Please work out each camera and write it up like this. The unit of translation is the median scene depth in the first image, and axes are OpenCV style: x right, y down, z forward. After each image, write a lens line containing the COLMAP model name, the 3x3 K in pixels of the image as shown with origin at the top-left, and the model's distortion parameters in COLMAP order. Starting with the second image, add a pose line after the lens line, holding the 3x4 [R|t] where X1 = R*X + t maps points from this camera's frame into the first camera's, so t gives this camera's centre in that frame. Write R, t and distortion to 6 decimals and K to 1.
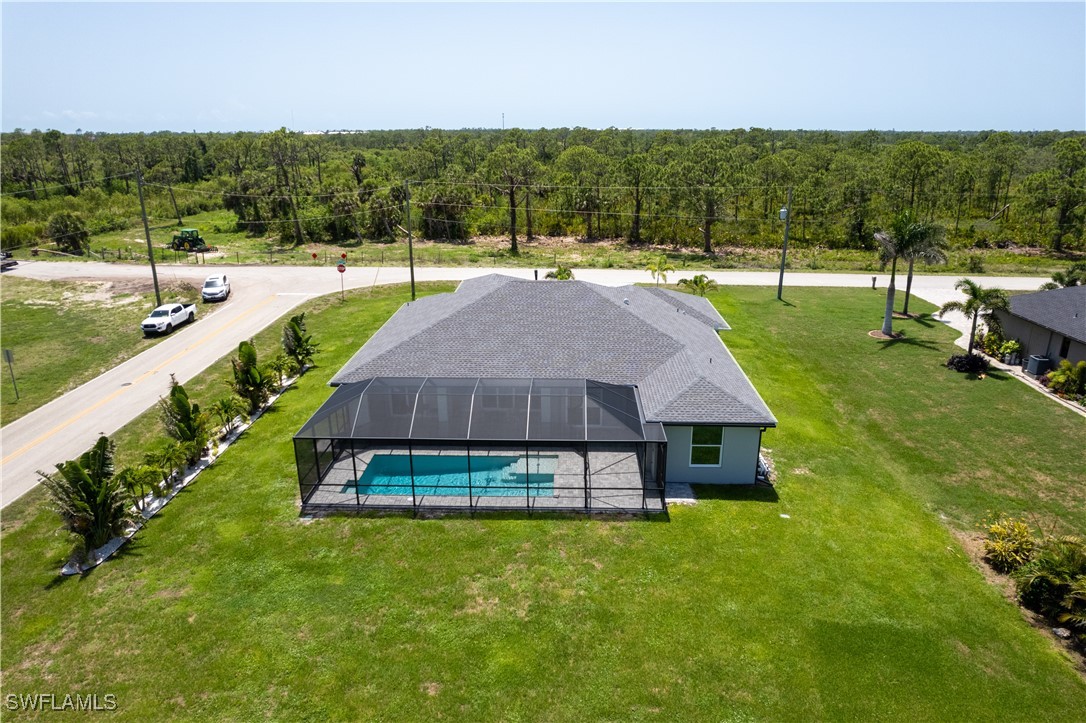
lens RADIAL K [[702.1, 0, 549.5], [0, 702.1, 362.7], [0, 0, 1]] dist [-0.086899, 0.070981]
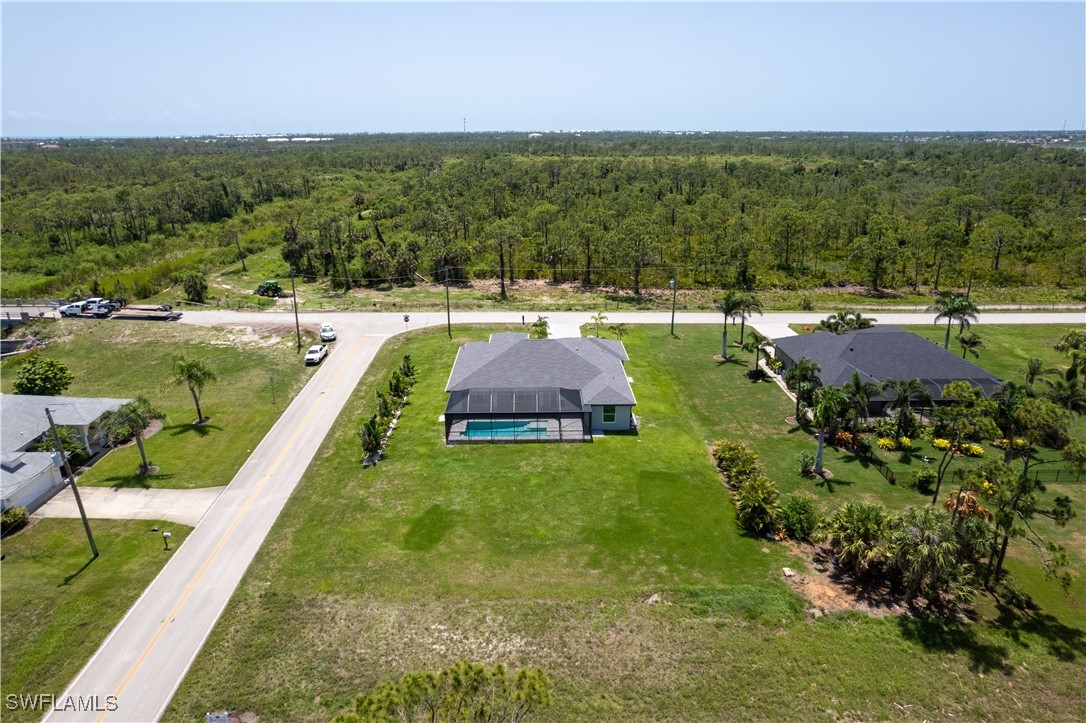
lens RADIAL K [[702.1, 0, 549.5], [0, 702.1, 362.7], [0, 0, 1]] dist [-0.086899, 0.070981]
pose [[0.998469, -0.015325, 0.053147, -0.079781], [0.015228, 0.999882, 0.002223, -0.049796], [-0.053175, -0.001411, 0.998584, -1.035021]]
